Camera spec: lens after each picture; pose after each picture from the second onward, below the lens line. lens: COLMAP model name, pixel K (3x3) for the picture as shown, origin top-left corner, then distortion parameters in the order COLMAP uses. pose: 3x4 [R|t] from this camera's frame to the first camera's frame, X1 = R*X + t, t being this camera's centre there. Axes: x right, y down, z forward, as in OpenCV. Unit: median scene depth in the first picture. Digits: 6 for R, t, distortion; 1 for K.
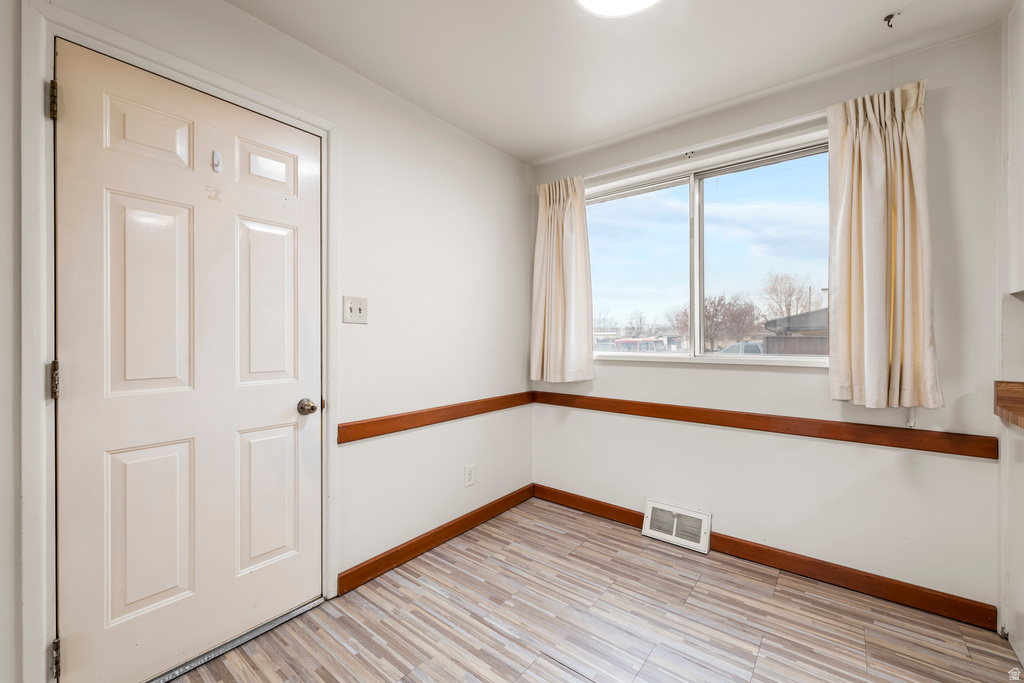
lens RADIAL K [[422.8, 0, 510.6], [0, 422.8, 337.7], [0, 0, 1]] dist [0.002093, -0.000308]
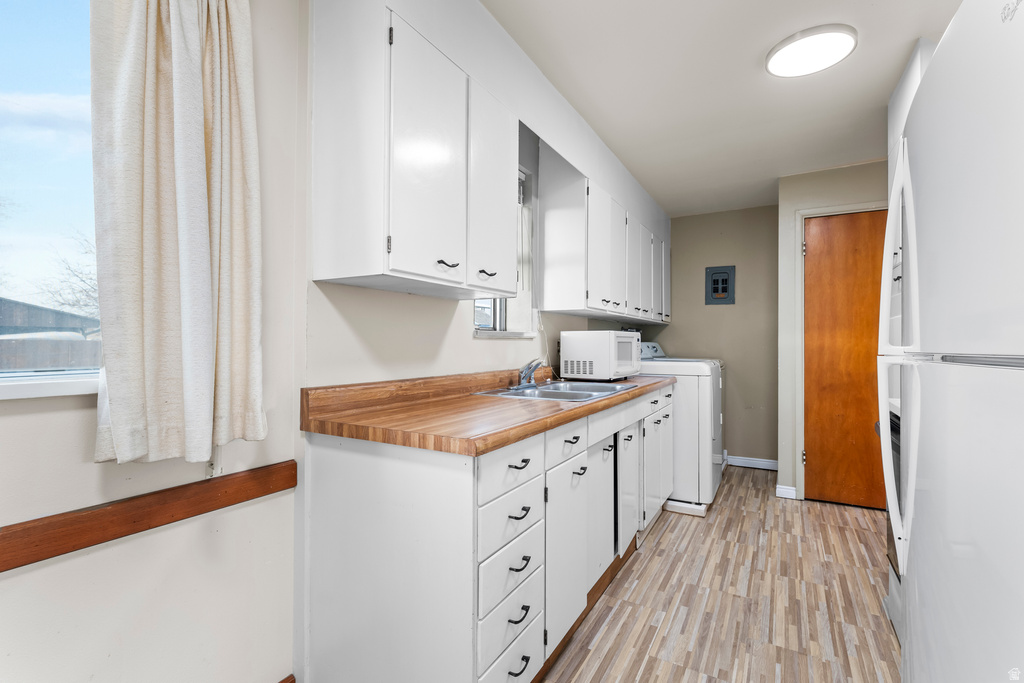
lens RADIAL K [[469.2, 0, 511.6], [0, 469.2, 340.4], [0, 0, 1]] dist [0.001181, -0.000761]
pose [[-0.144857, 0.007338, 0.989425, 0.182239], [-0.000294, 0.999972, -0.007459, 0.015693], [-0.989453, -0.001371, -0.144851, 0.615600]]
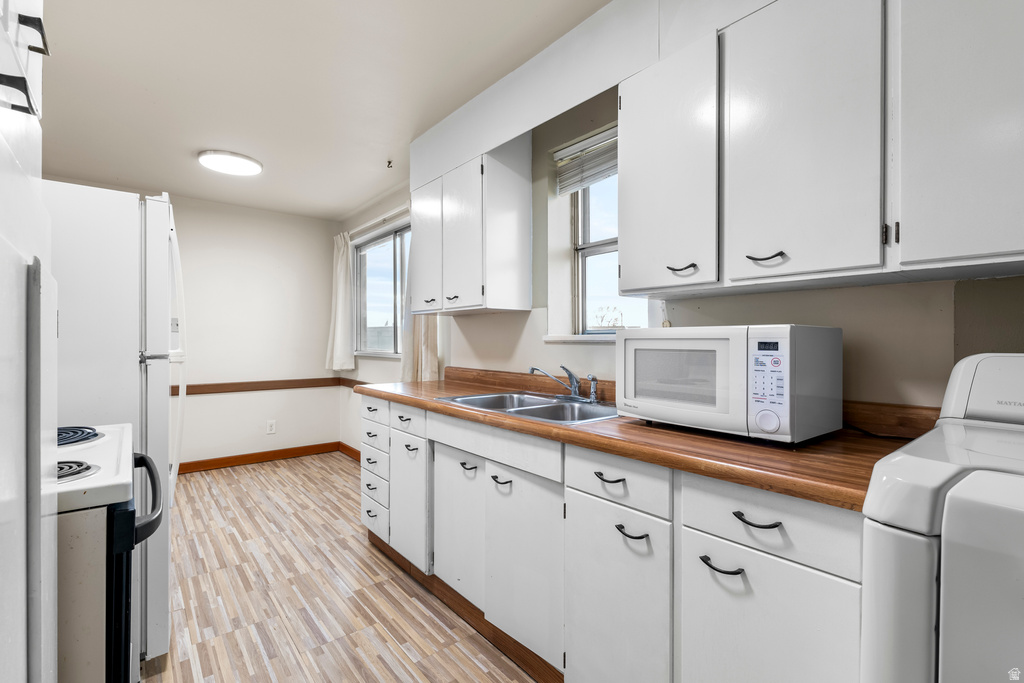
lens RADIAL K [[469.2, 0, 514.3], [0, 469.2, 344.4], [0, 0, 1]] dist [0.001181, -0.000761]
pose [[0.977313, 0.008579, -0.211626, 1.498970], [-0.007403, 0.999952, 0.006352, -0.001080], [0.211670, -0.004641, 0.977330, -0.668041]]
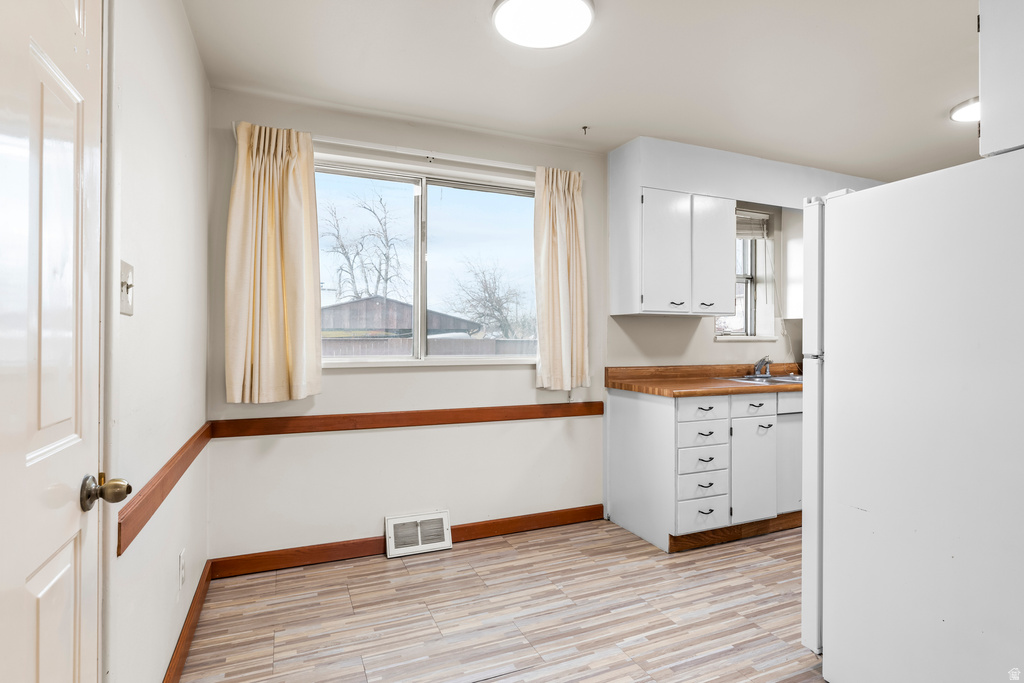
lens RADIAL K [[523.2, 0, 515.2], [0, 523.2, 337.8], [0, 0, 1]] dist [-0.003547, 0.000828]
pose [[0.466206, 0.005082, 0.884662, -0.697405], [-0.000488, 0.999985, -0.005487, -0.001369], [-0.884676, 0.002126, 0.466201, 0.296335]]
